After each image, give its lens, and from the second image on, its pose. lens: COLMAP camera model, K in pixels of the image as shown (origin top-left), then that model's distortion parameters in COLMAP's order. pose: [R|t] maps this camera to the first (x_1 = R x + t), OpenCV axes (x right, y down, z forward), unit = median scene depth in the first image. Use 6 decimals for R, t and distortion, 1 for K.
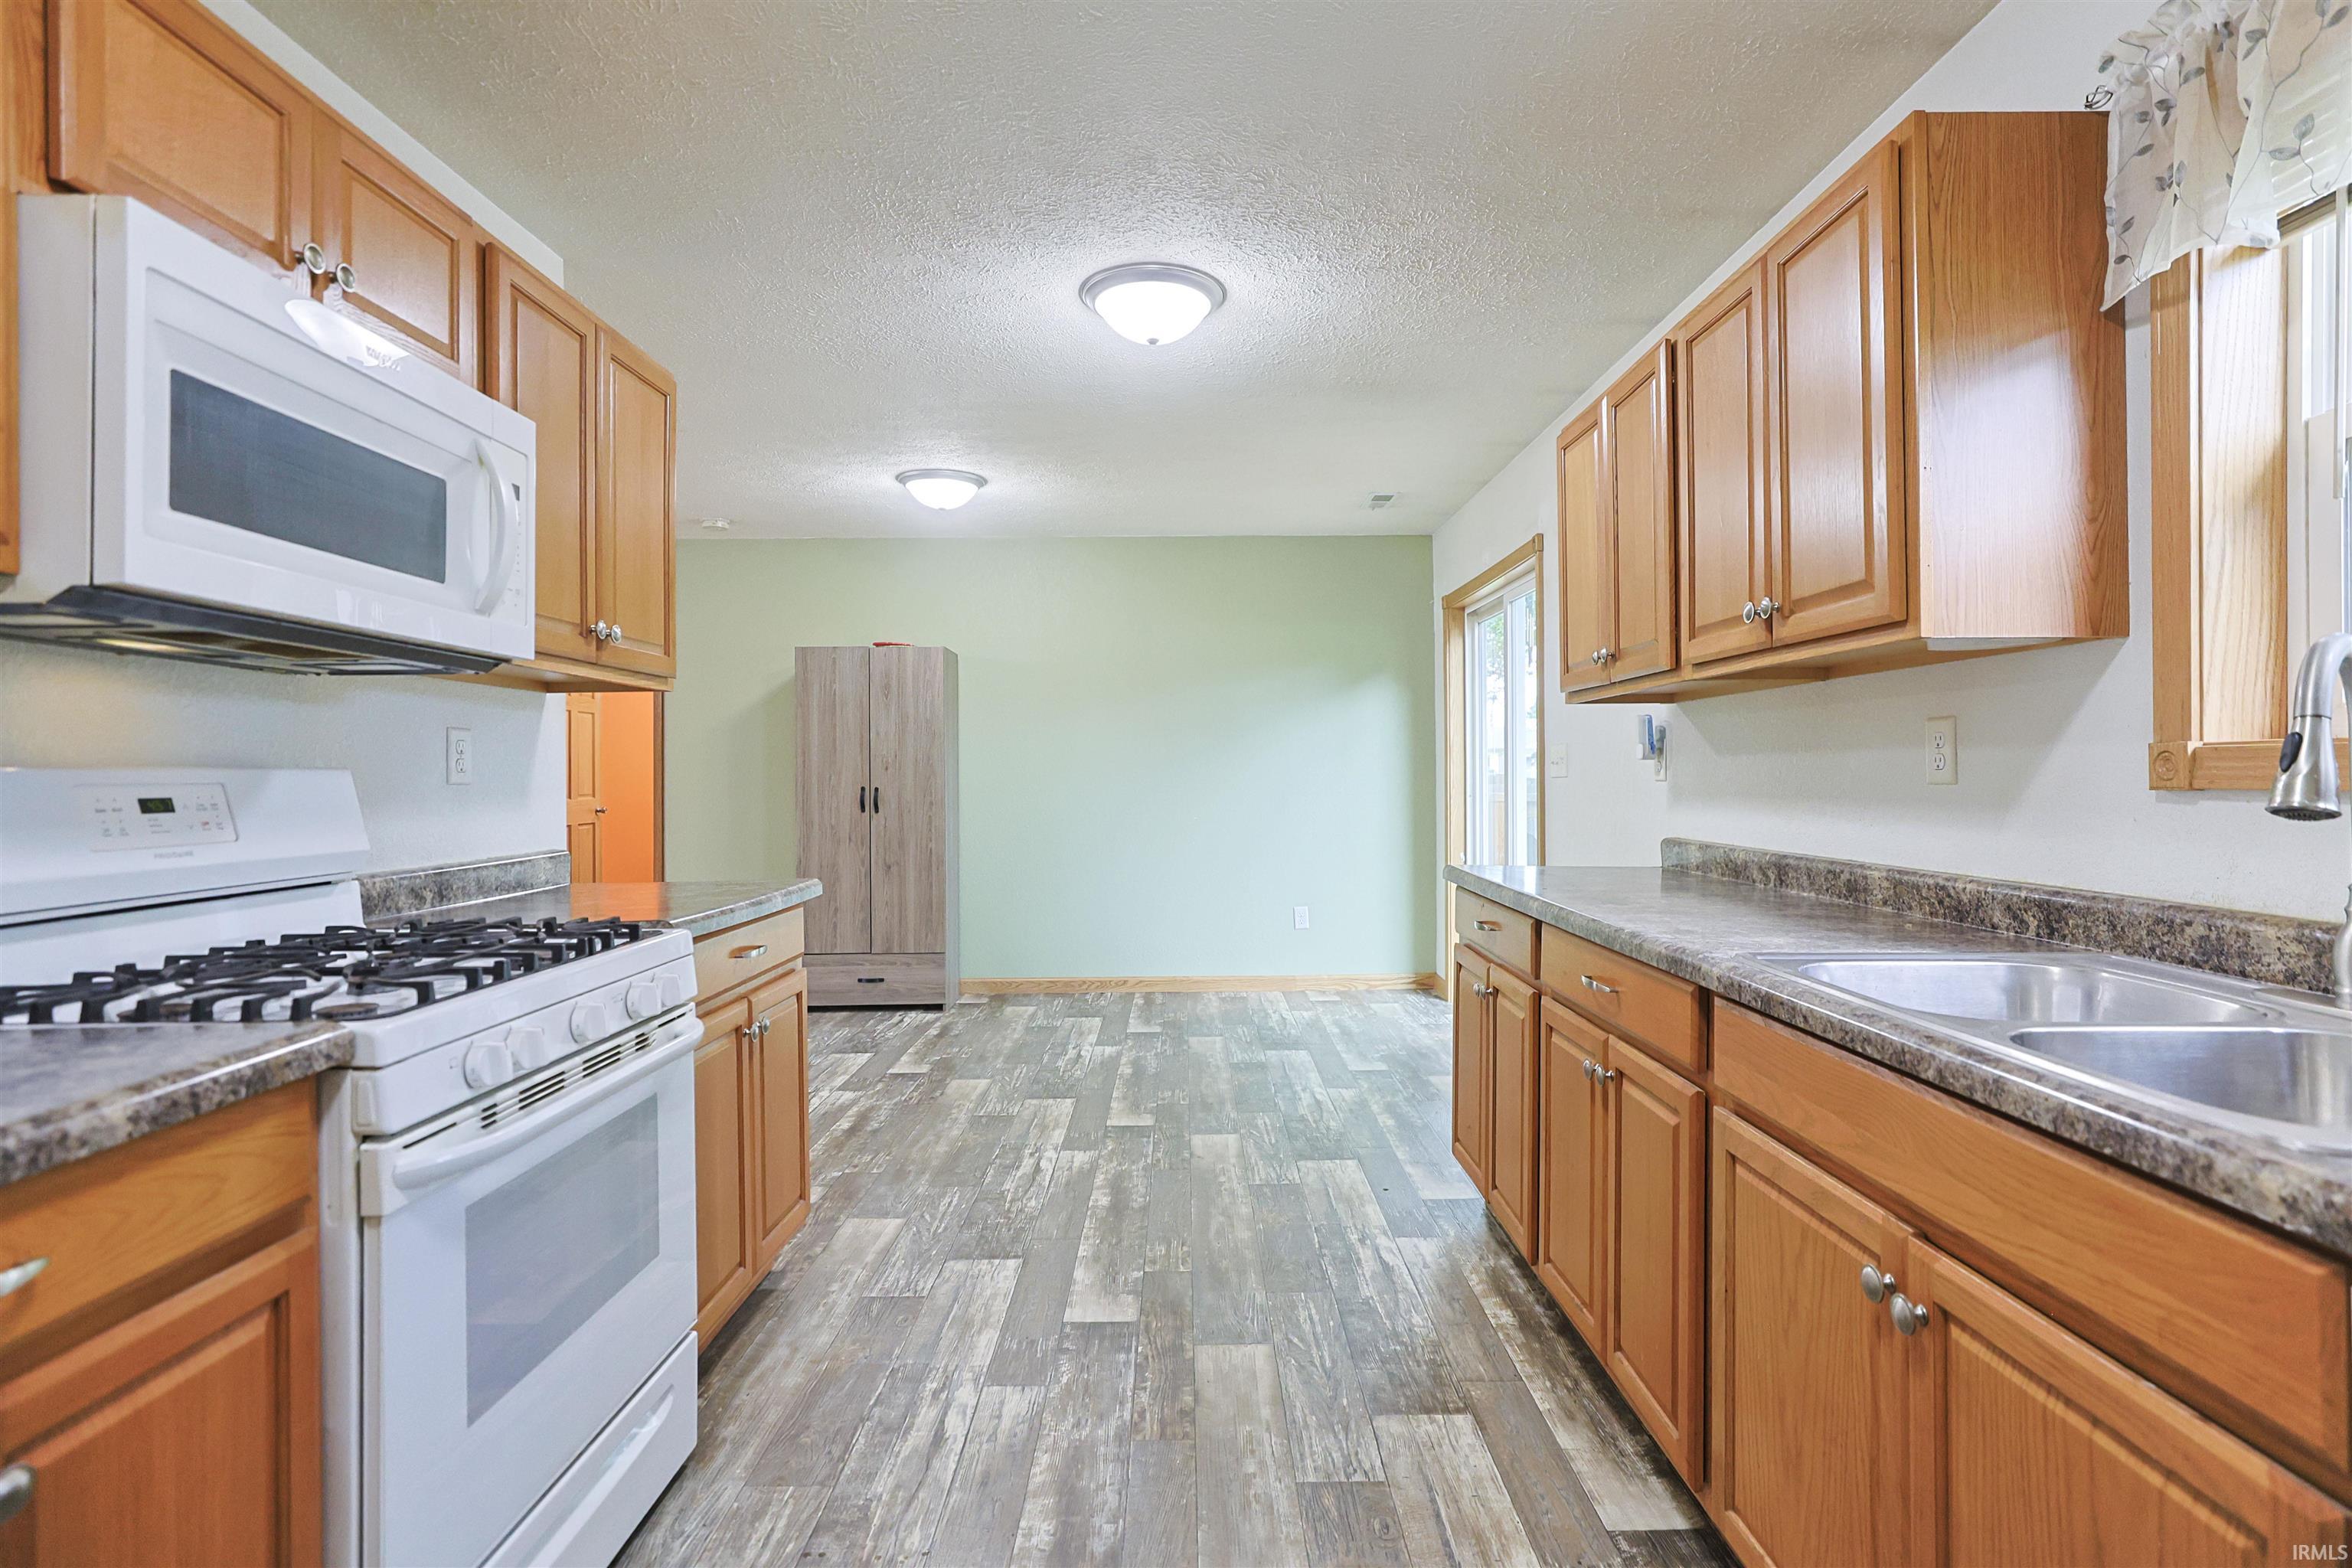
lens RADIAL K [[1150.5, 0, 1187.5], [0, 1150.5, 755.9], [0, 0, 1]] dist [-0.019484, 0.014360]
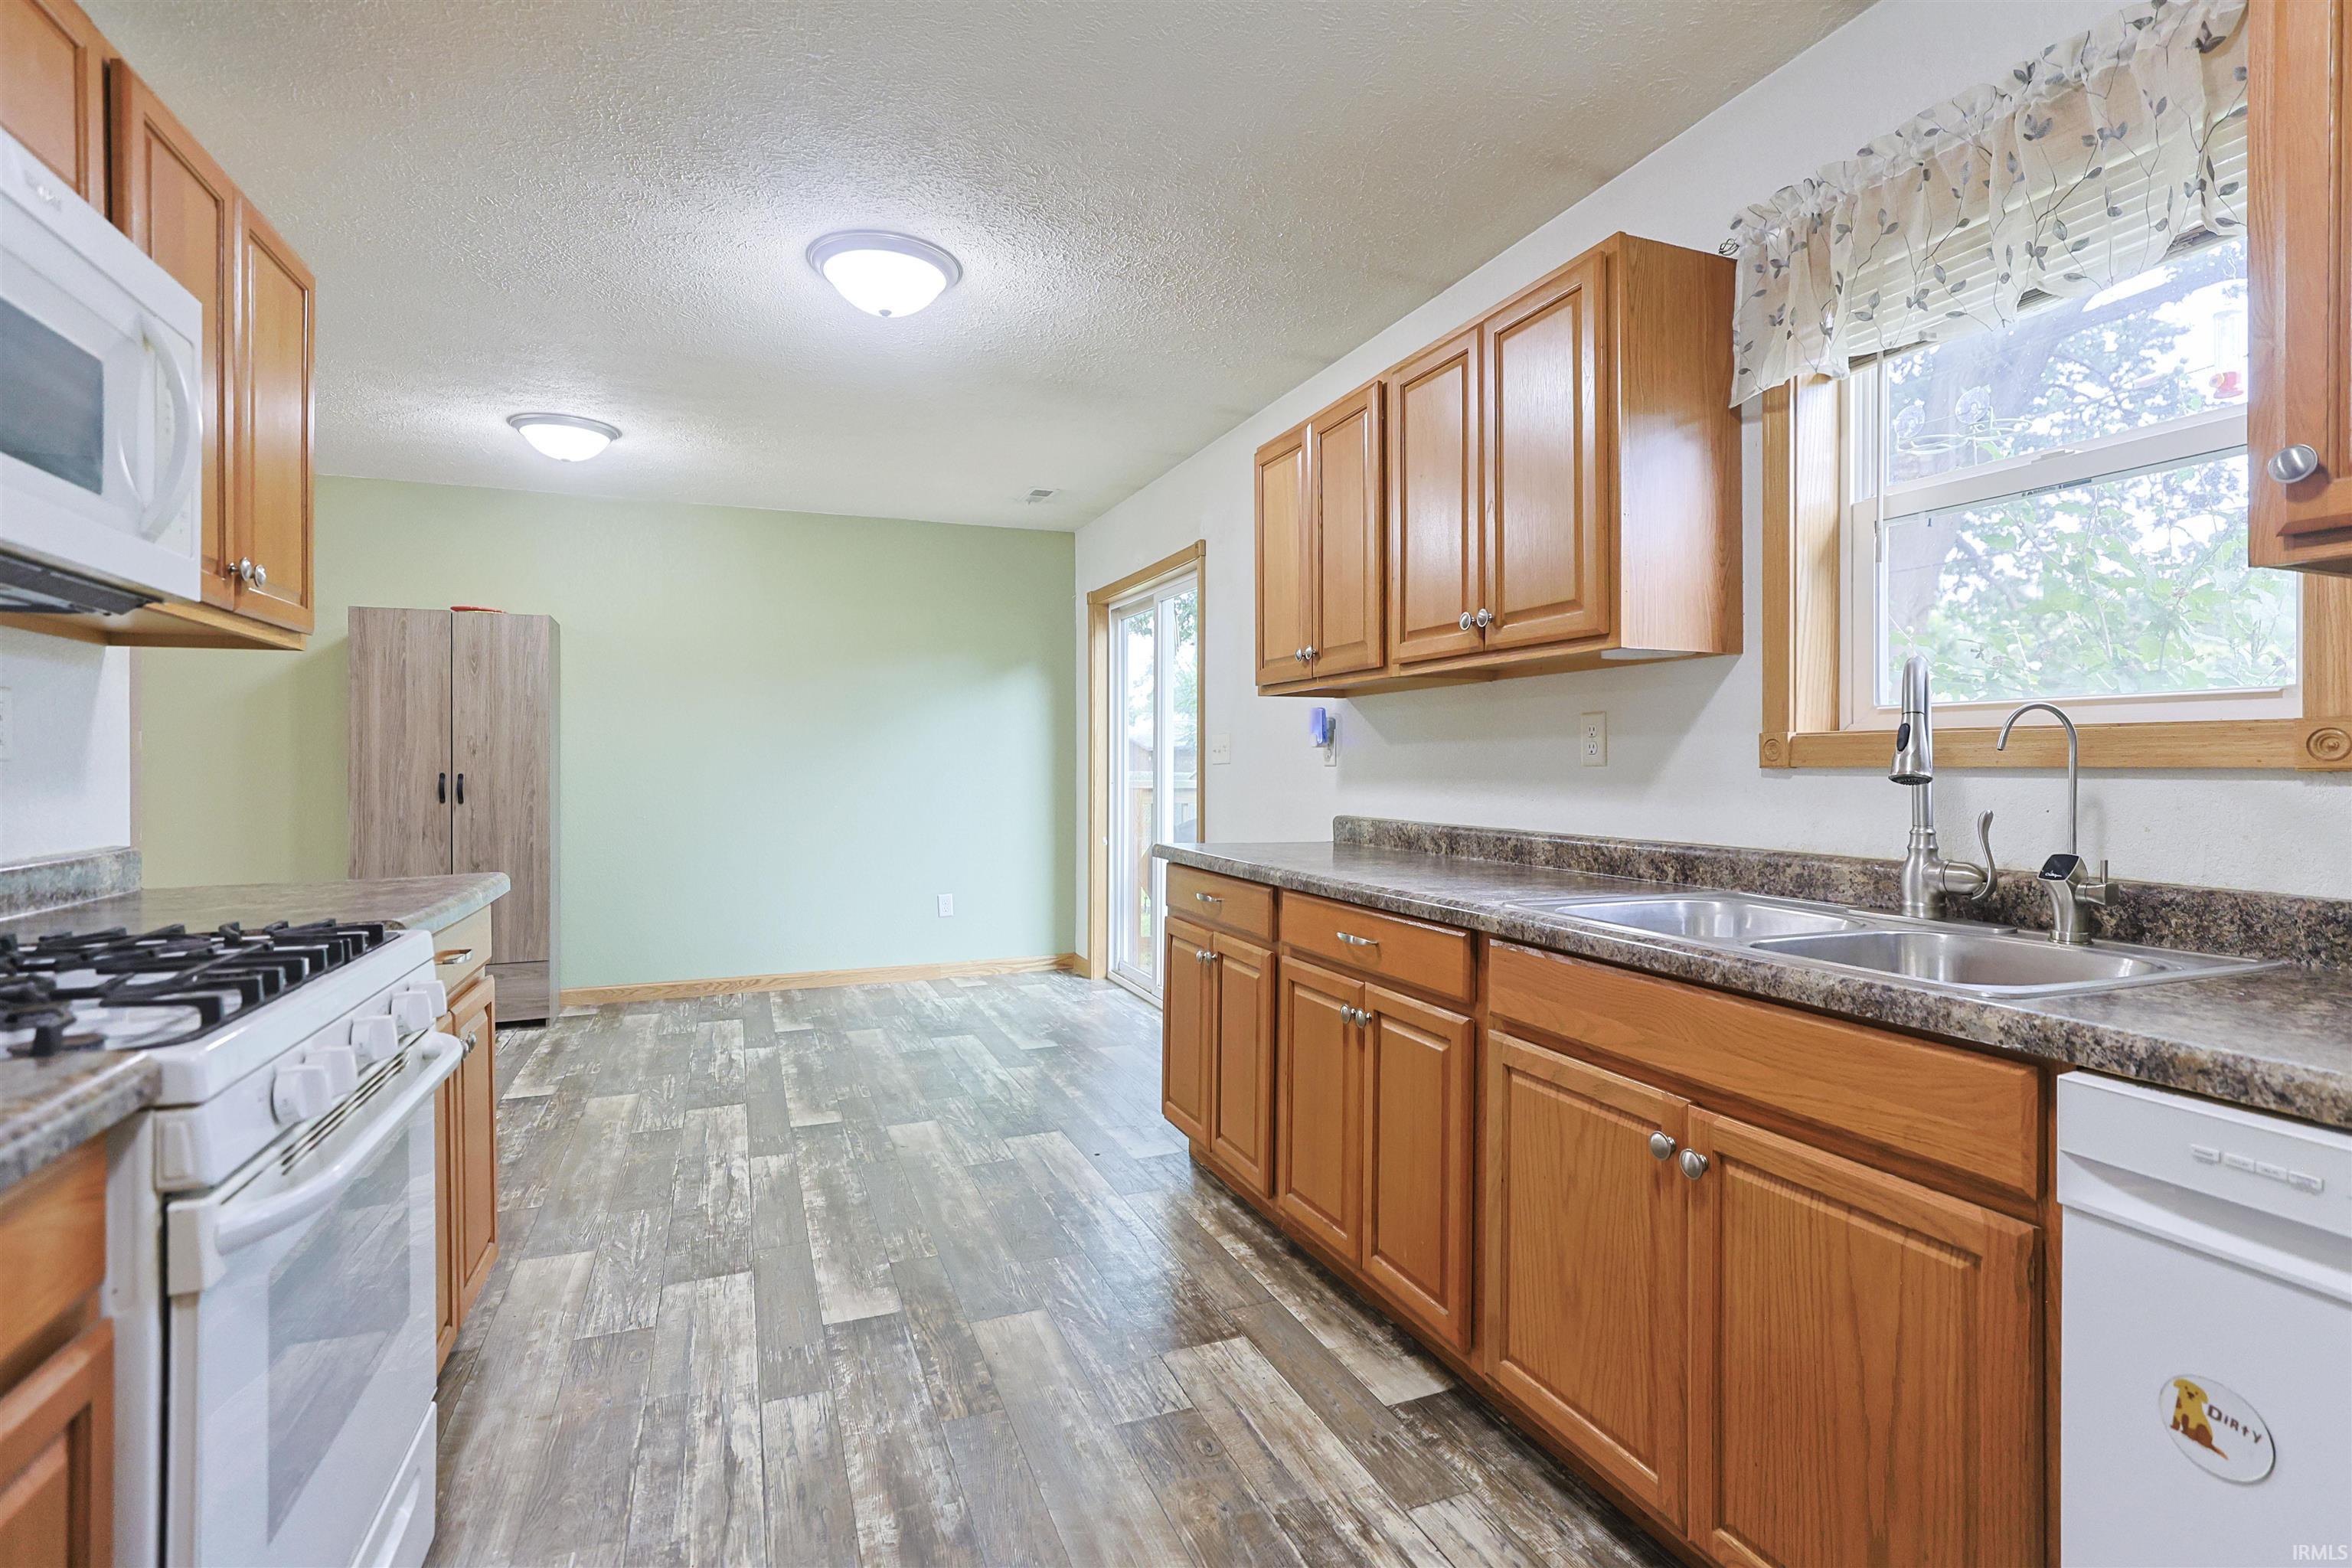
lens RADIAL K [[1133.6, 0, 1207.7], [0, 1133.6, 751.6], [0, 0, 1]] dist [-0.017421, 0.012140]
pose [[0.926762, 0.008628, 0.375550, -0.198683], [-0.009845, 0.999951, 0.001320, 0.011452], [-0.375520, -0.004920, 0.926801, 0.008253]]
